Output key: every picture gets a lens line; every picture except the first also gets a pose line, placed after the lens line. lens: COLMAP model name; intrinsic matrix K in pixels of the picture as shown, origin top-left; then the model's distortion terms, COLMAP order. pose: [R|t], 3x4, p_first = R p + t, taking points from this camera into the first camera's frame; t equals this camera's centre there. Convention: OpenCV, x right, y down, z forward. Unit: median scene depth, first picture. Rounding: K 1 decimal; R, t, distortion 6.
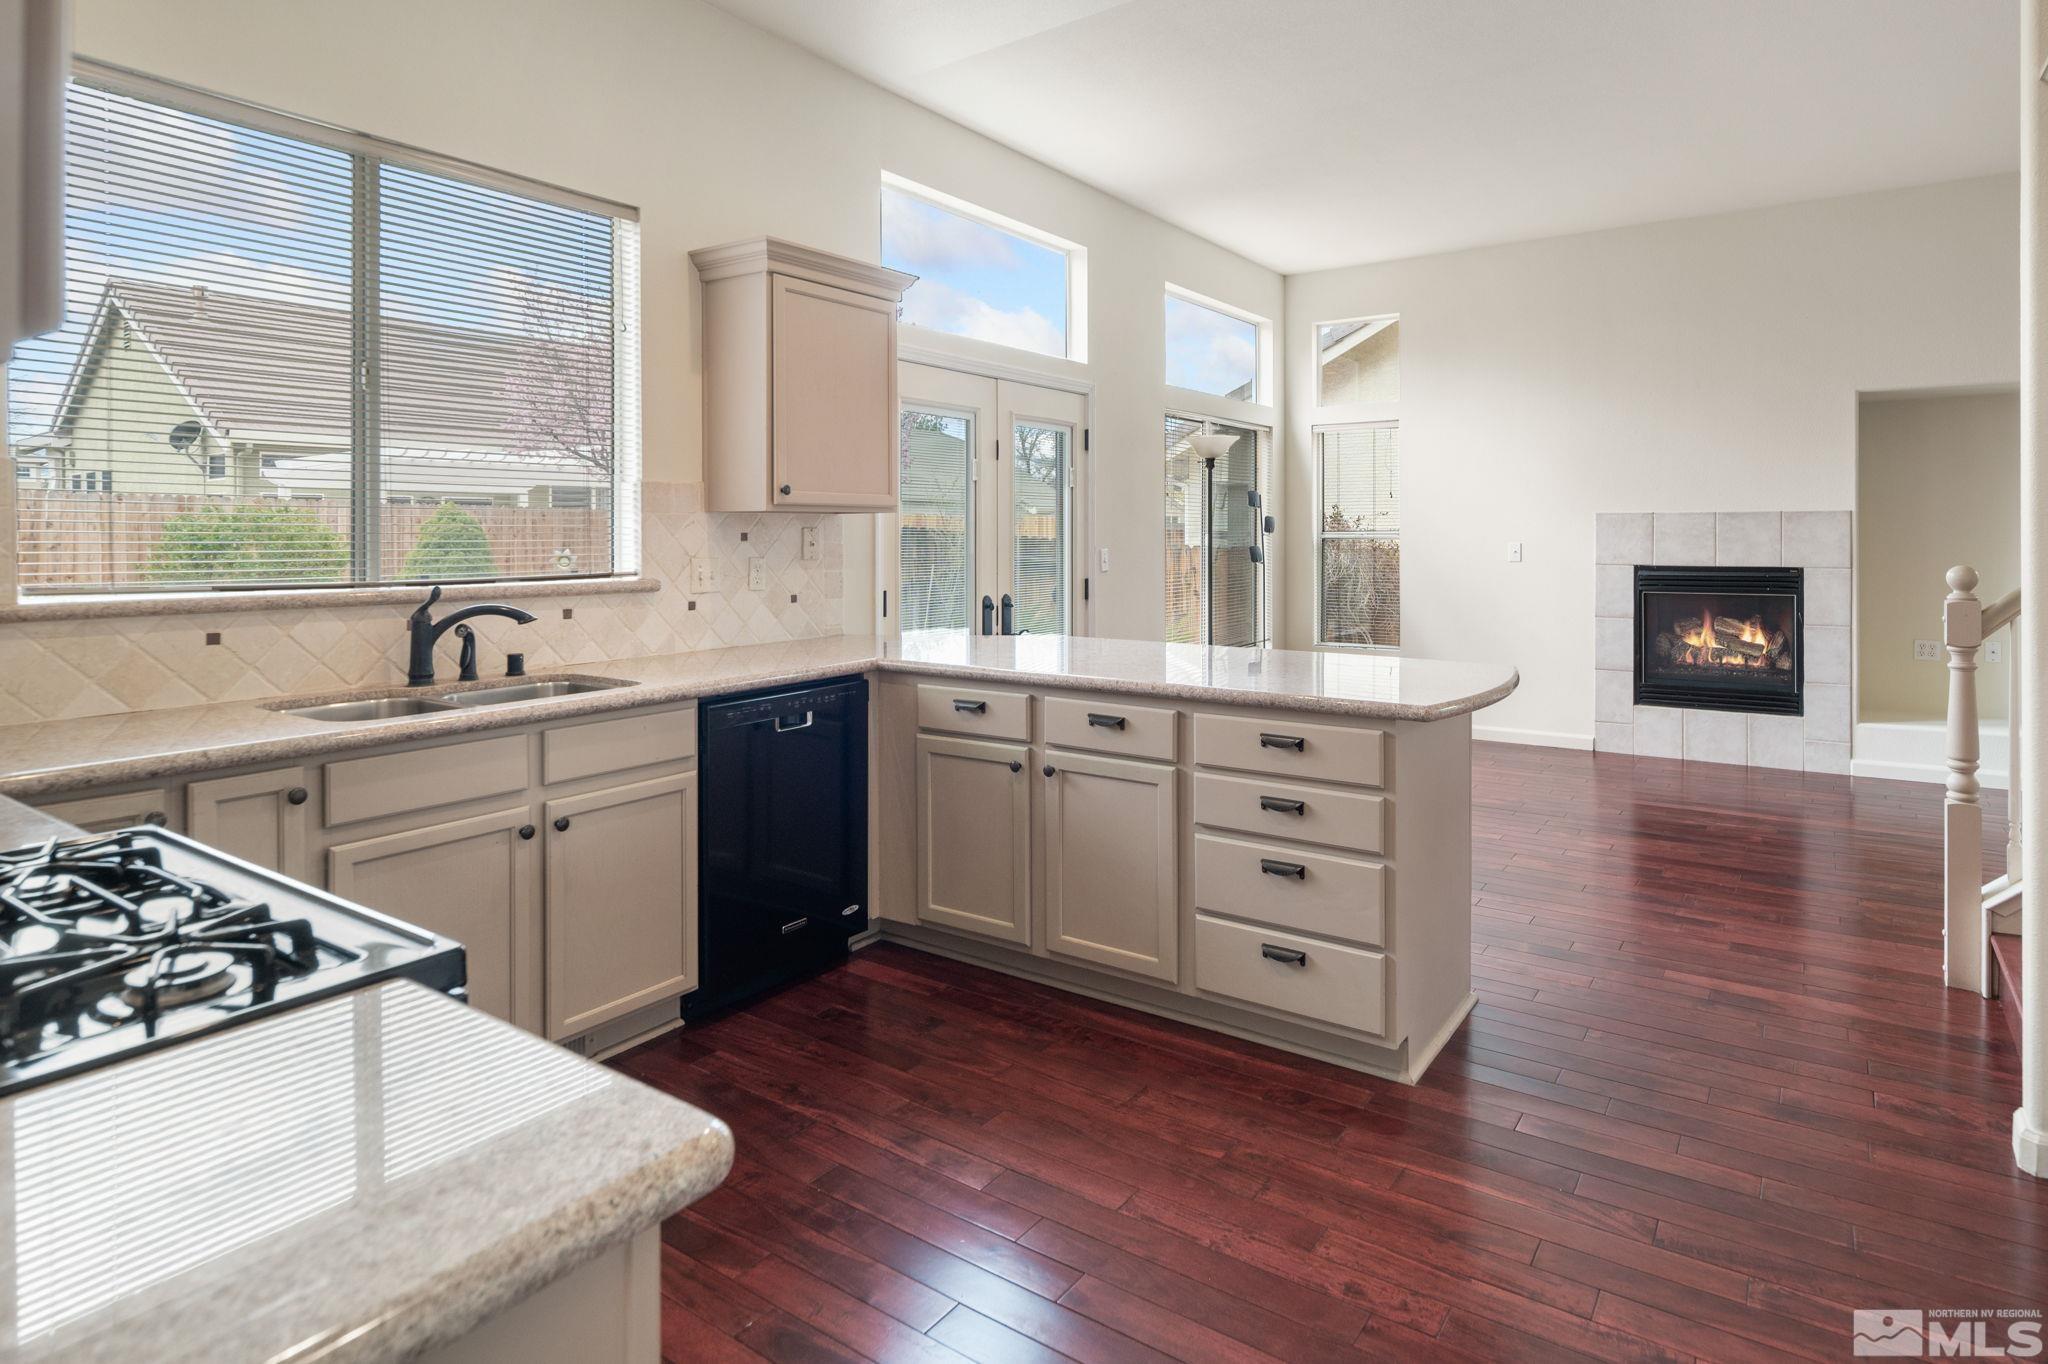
lens RADIAL K [[1123.0, 0, 1022.5], [0, 1123.0, 520.1], [0, 0, 1]] dist [0.003557, -0.006404]
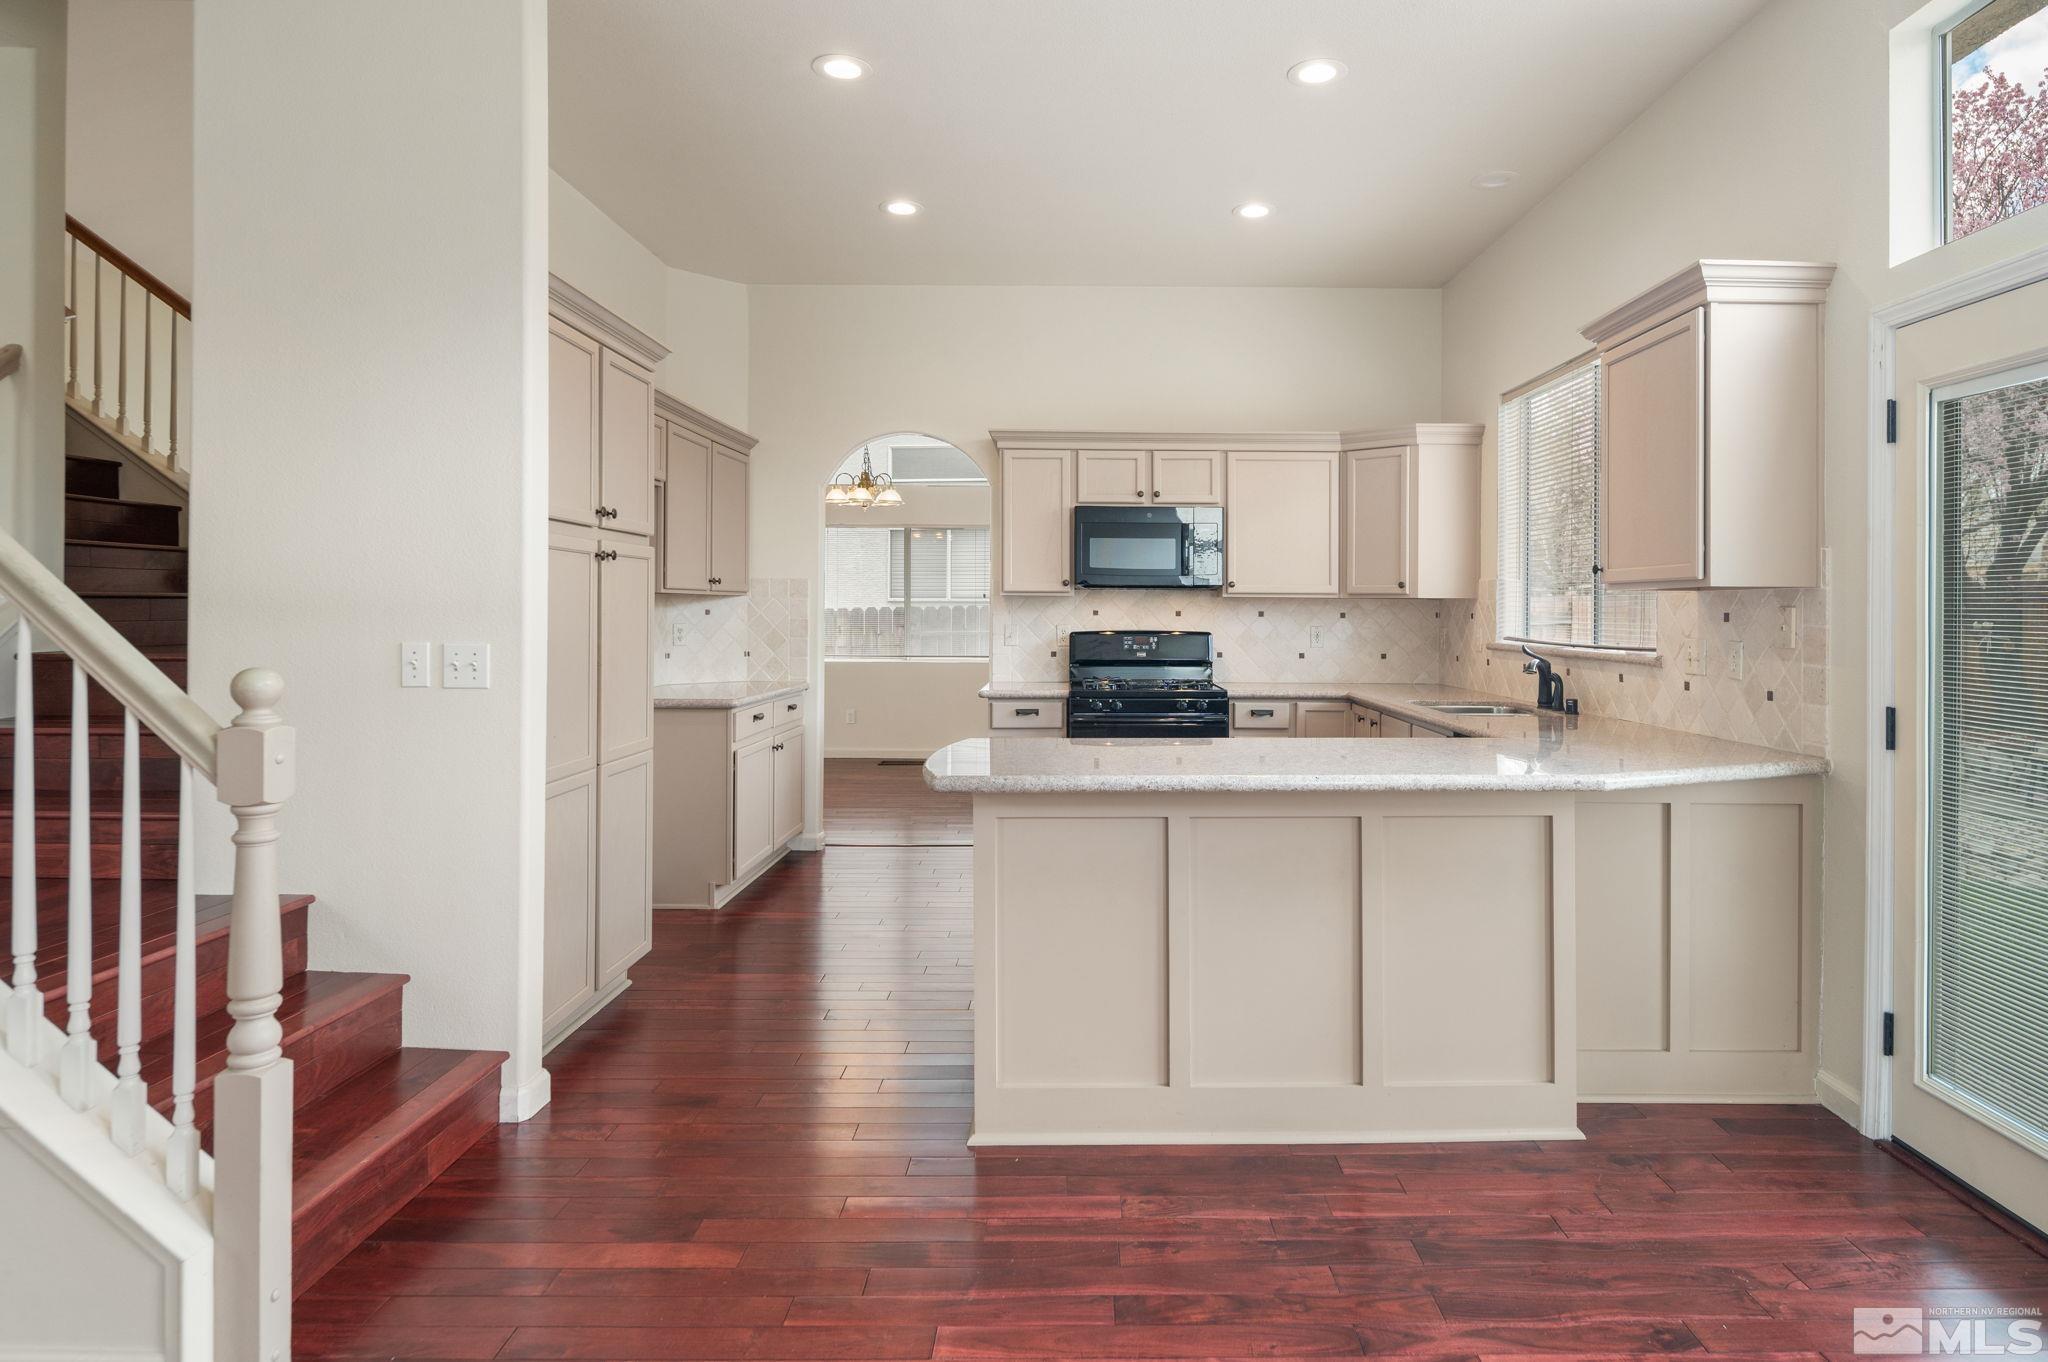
lens RADIAL K [[1142.9, 0, 1097.6], [0, 1142.9, 609.7], [0, 0, 1]] dist [-0.013436, -0.001716]
pose [[-0.801330, -0.003950, -0.598209, 0.820599], [0.001740, 0.999959, -0.008934, 0.019111], [0.598220, -0.008200, -0.801290, 1.689026]]
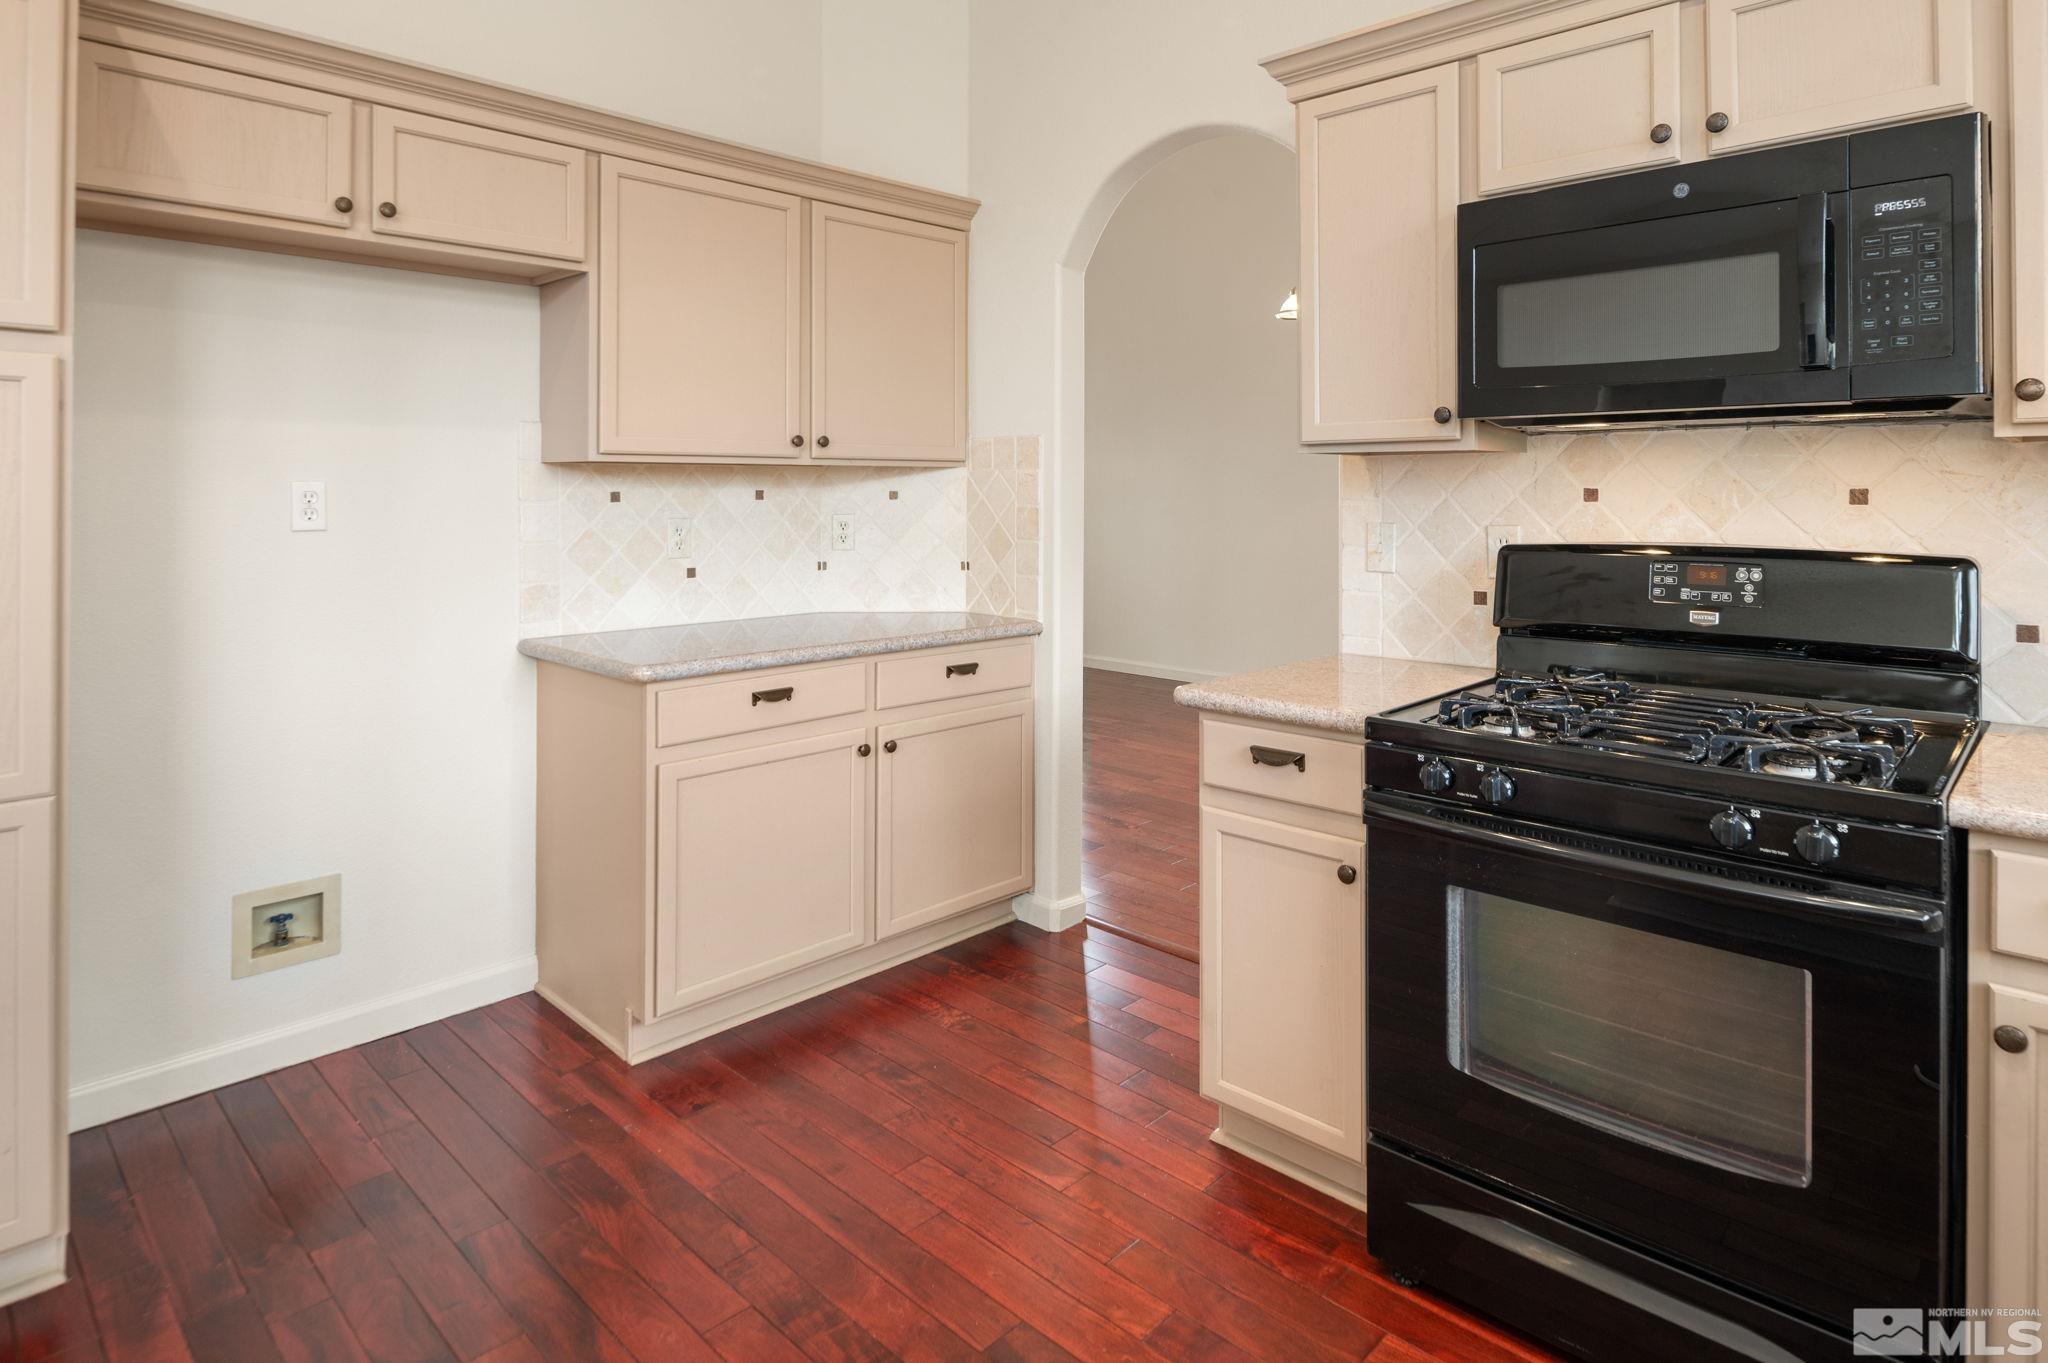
lens RADIAL K [[1123.0, 0, 1037.0], [0, 1123.0, 494.1], [0, 0, 1]] dist [0.003557, -0.006404]
pose [[-0.990006, -0.000188, 0.141022, -0.068821], [-0.001370, 0.999965, -0.008286, 0.013101], [-0.141016, -0.008396, -0.989972, 0.909836]]
